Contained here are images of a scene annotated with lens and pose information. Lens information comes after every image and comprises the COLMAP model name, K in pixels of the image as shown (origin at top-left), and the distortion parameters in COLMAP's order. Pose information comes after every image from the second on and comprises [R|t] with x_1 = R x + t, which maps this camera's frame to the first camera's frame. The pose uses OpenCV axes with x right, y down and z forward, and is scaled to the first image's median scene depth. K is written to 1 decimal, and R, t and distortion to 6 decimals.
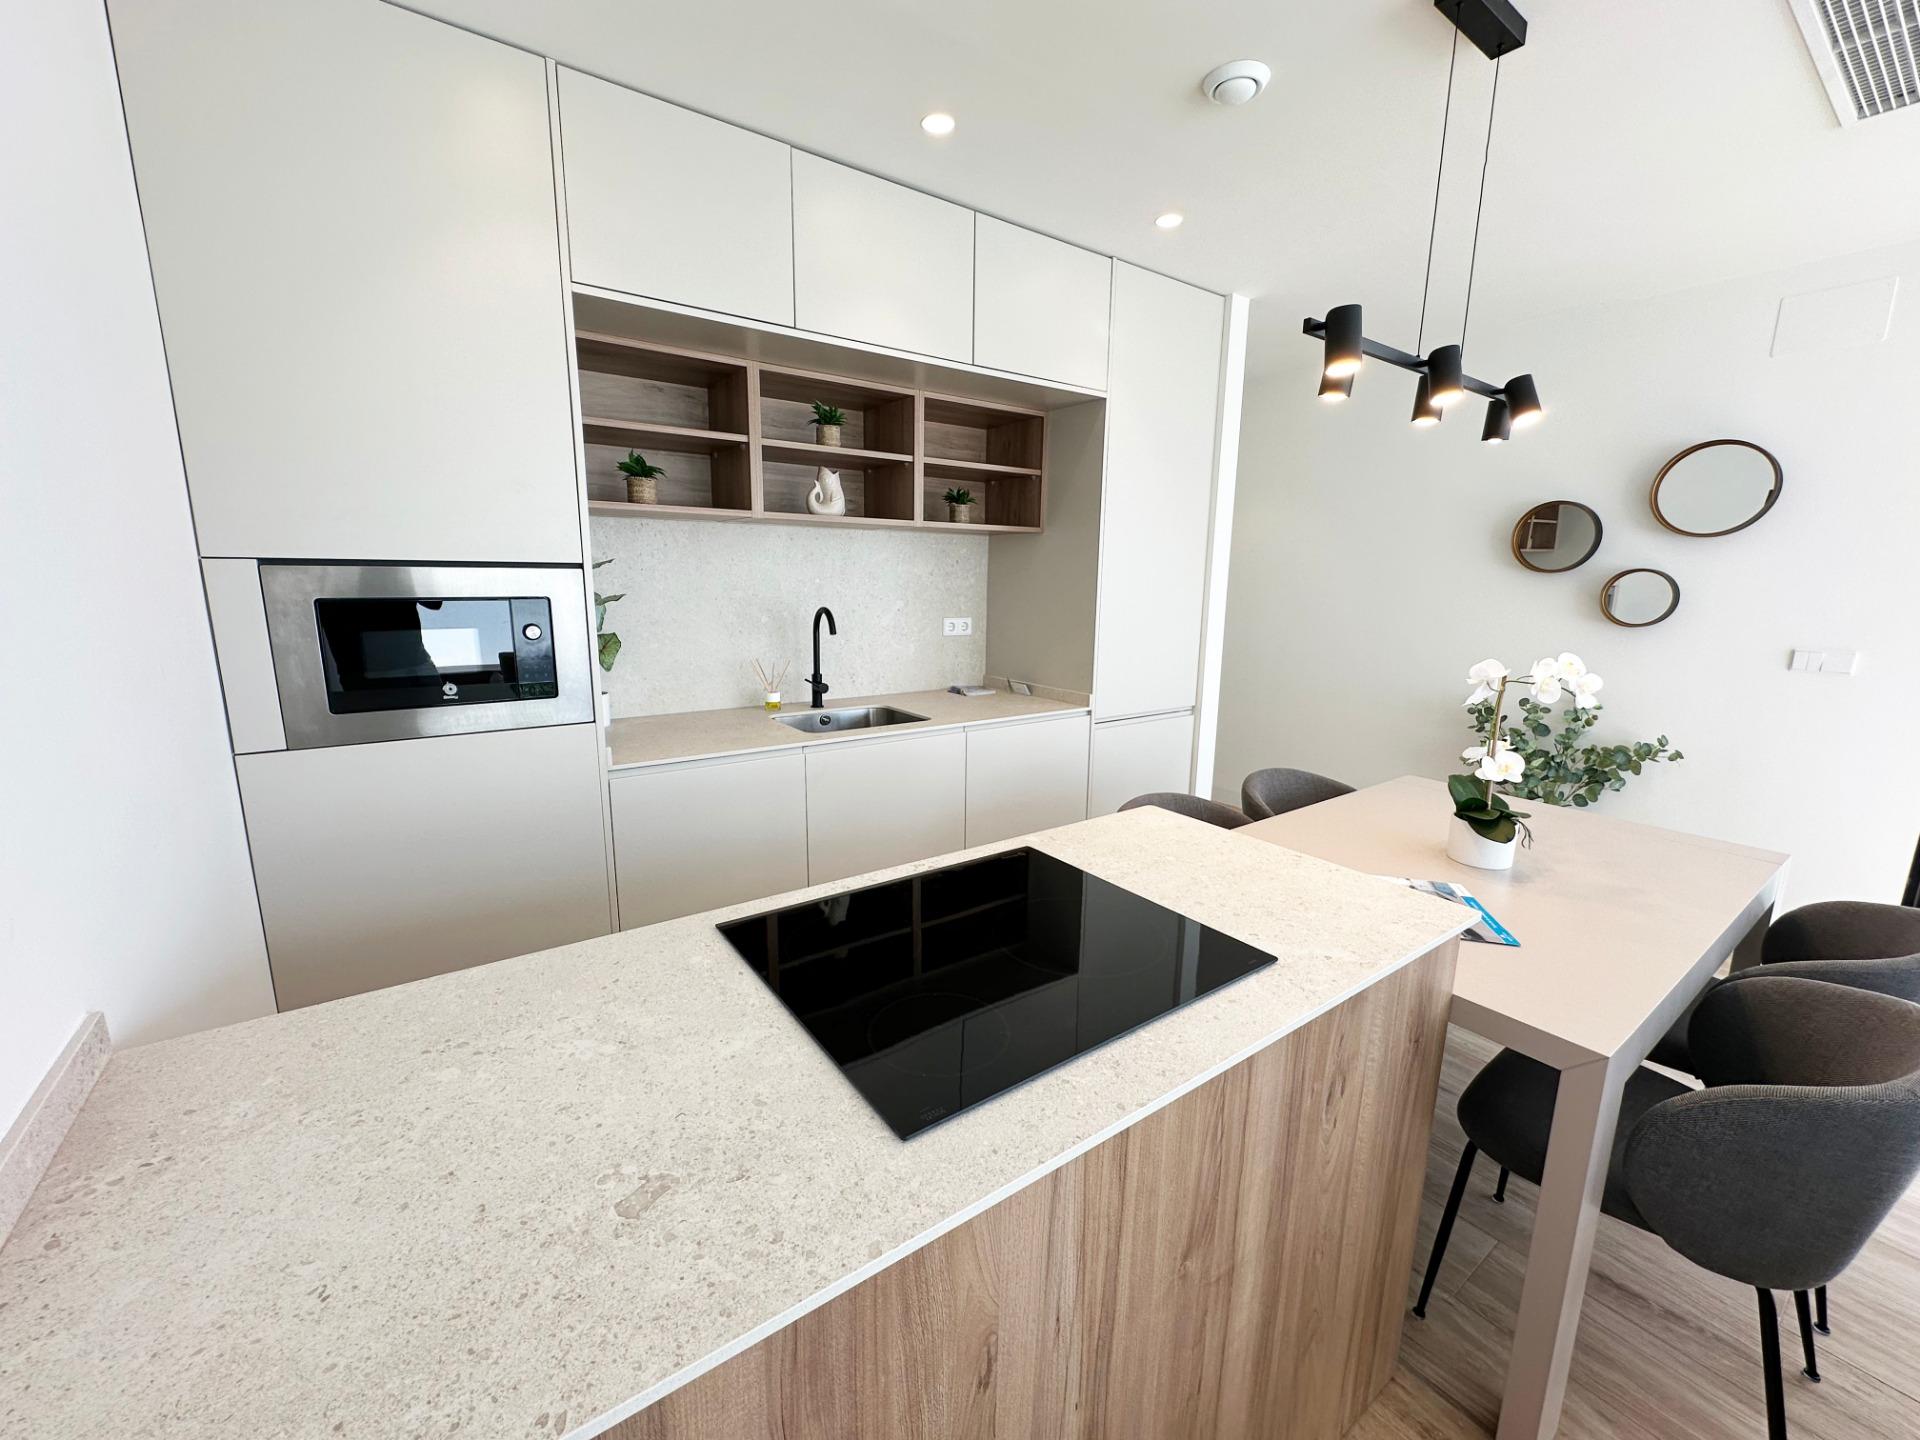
lens RADIAL K [[773.6, 0, 960.0], [0, 773.6, 720.0], [0, 0, 1]] dist [-0.001985, 0.000047]
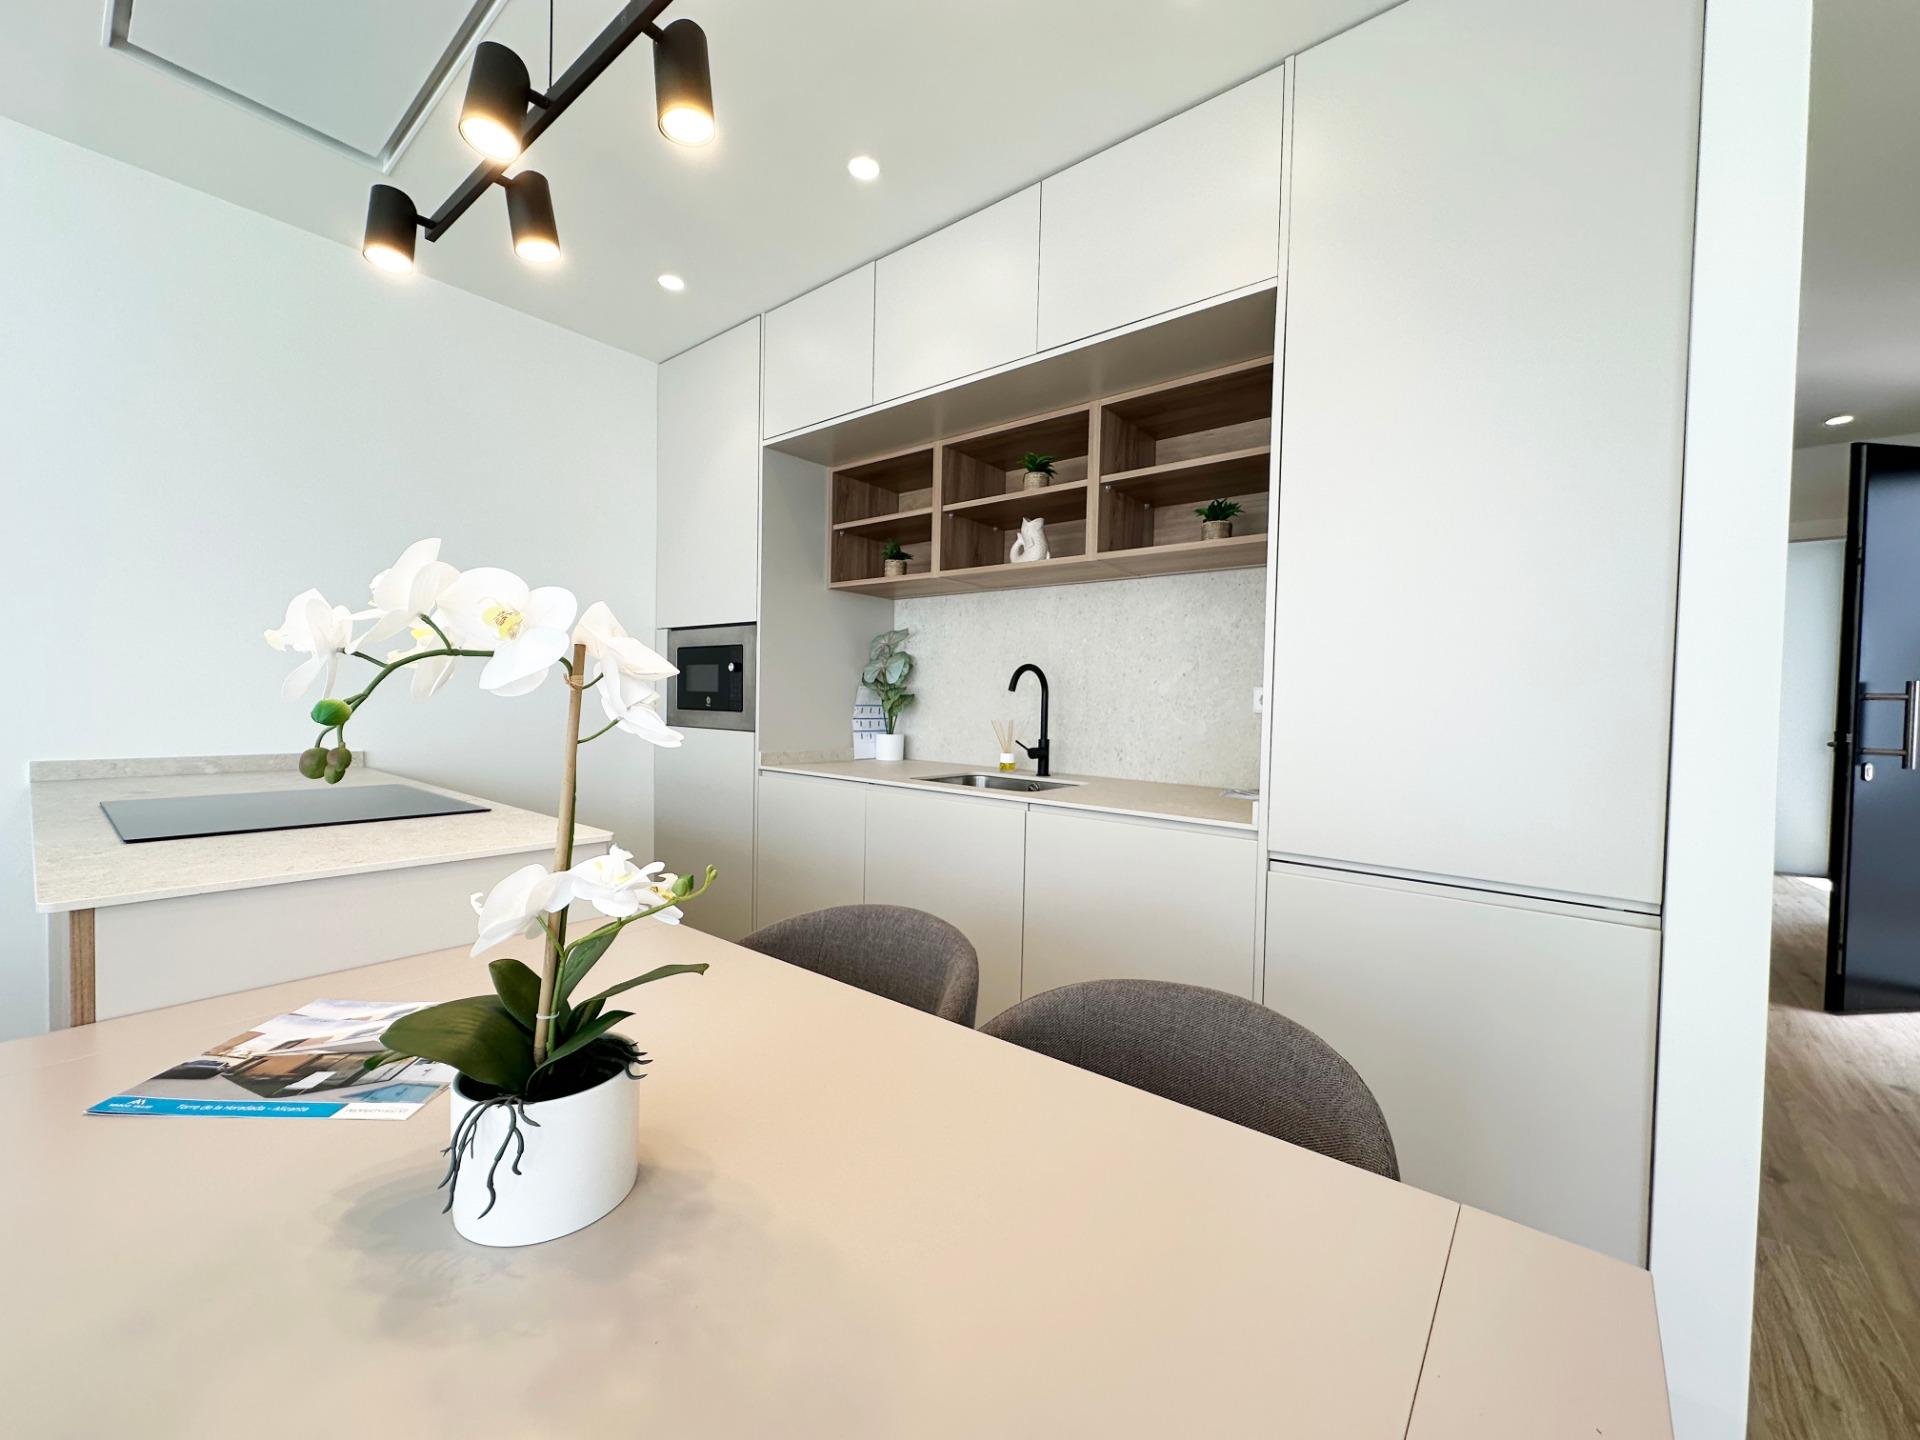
lens RADIAL K [[773.6, 0, 960.0], [0, 773.6, 720.0], [0, 0, 1]] dist [-0.001985, 0.000047]
pose [[0.260902, 0.017494, -0.965207, 0.823059], [-0.200609, 0.978992, -0.036482, -0.035252], [0.944291, 0.203148, 0.258930, 0.822034]]
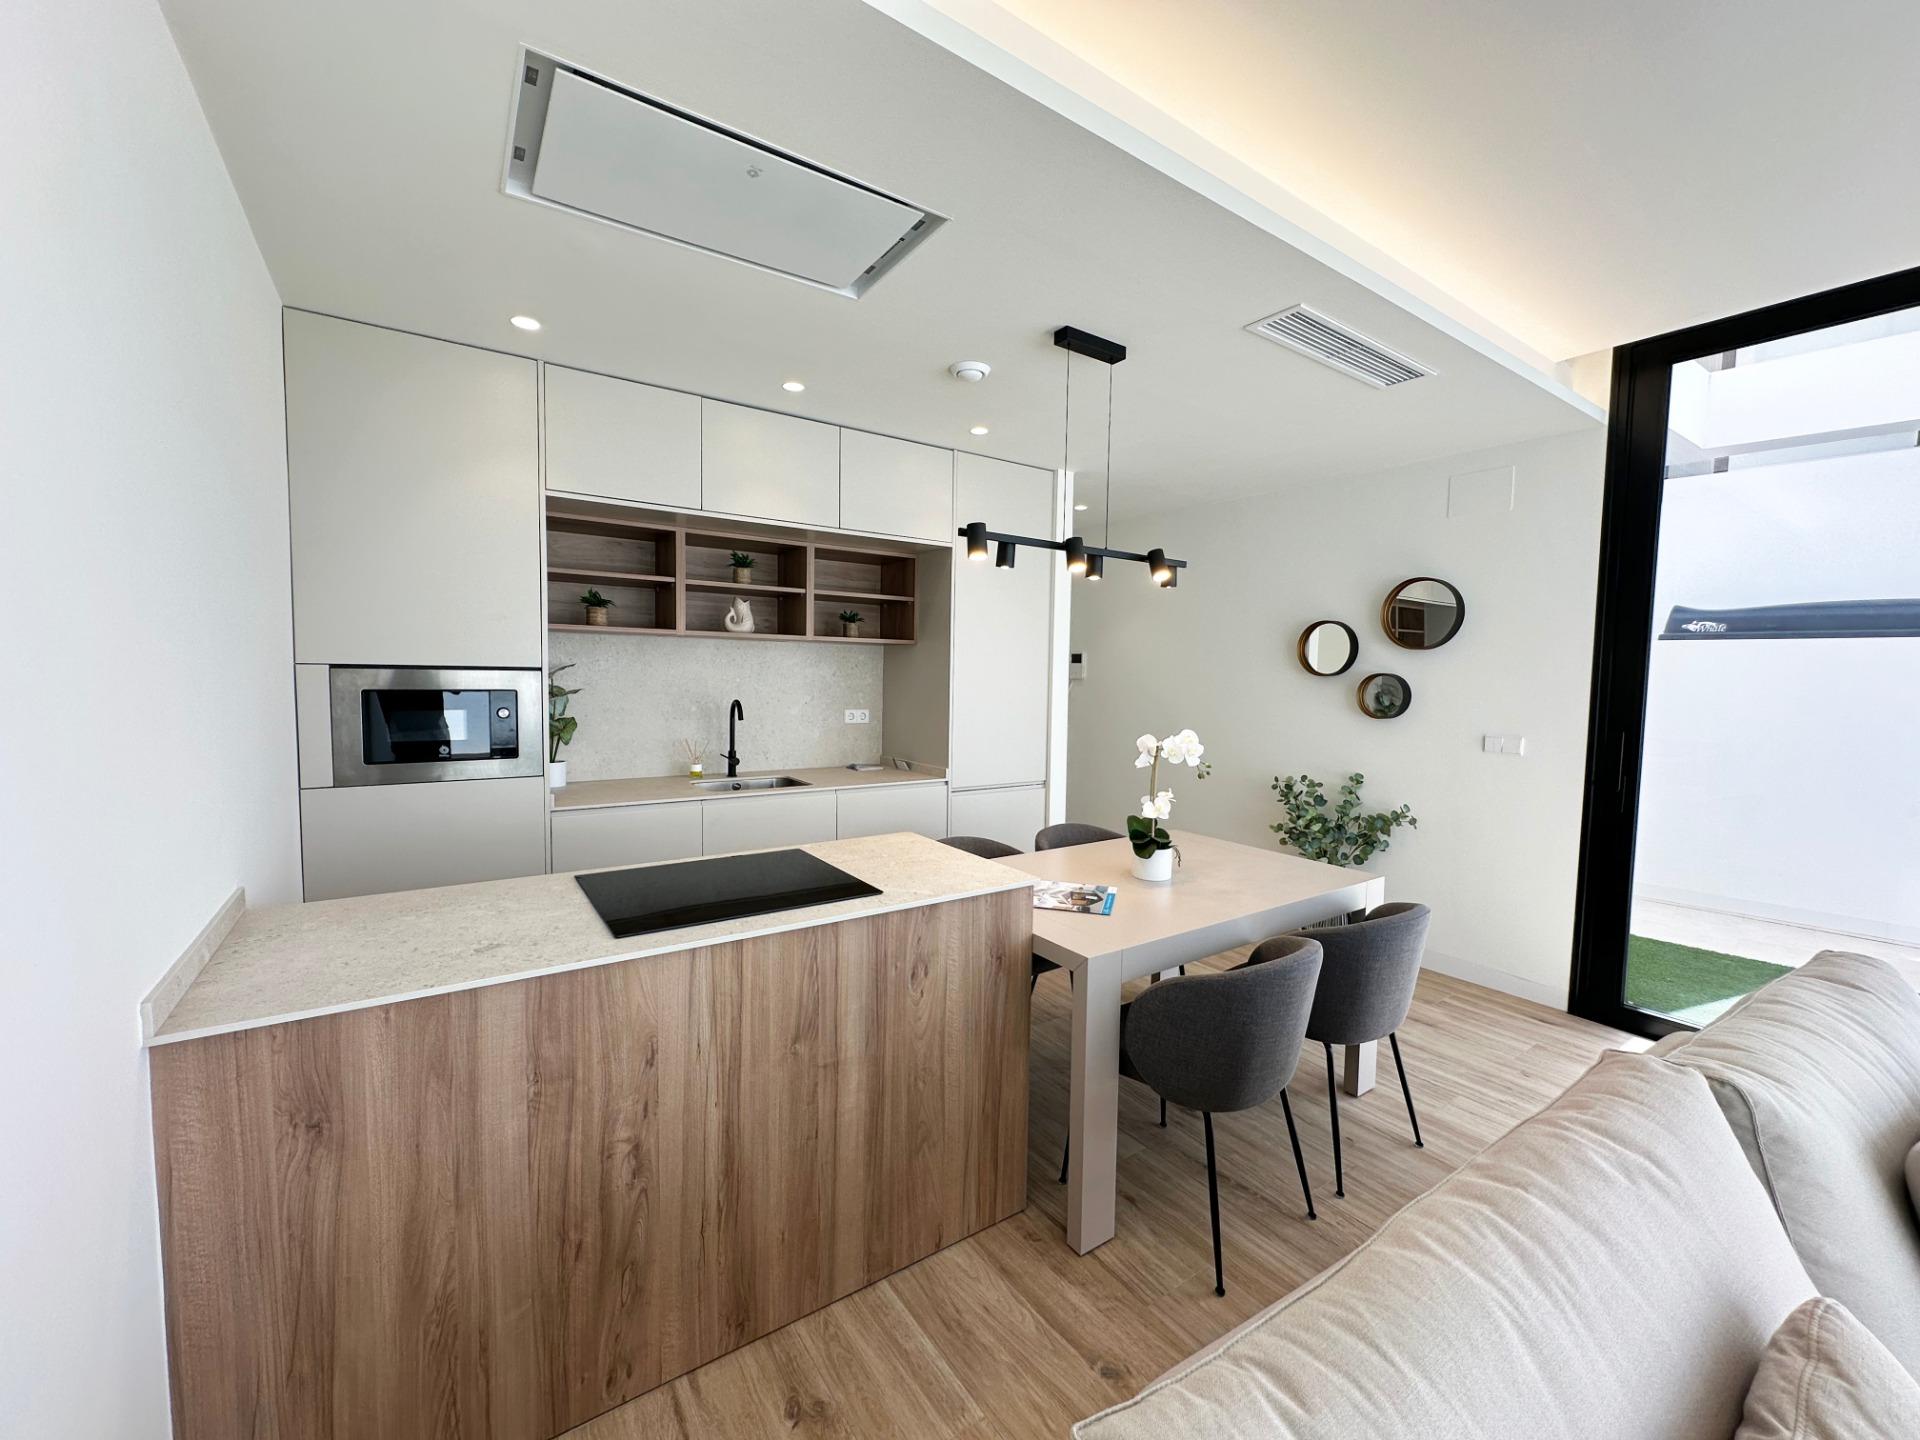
lens RADIAL K [[773.6, 0, 960.0], [0, 773.6, 720.0], [0, 0, 1]] dist [-0.001985, 0.000047]
pose [[0.999781, 0.005210, -0.020285, 0.275156], [-0.007757, 0.991797, -0.127590, 0.063855], [0.019454, 0.127719, 0.991620, -0.352002]]
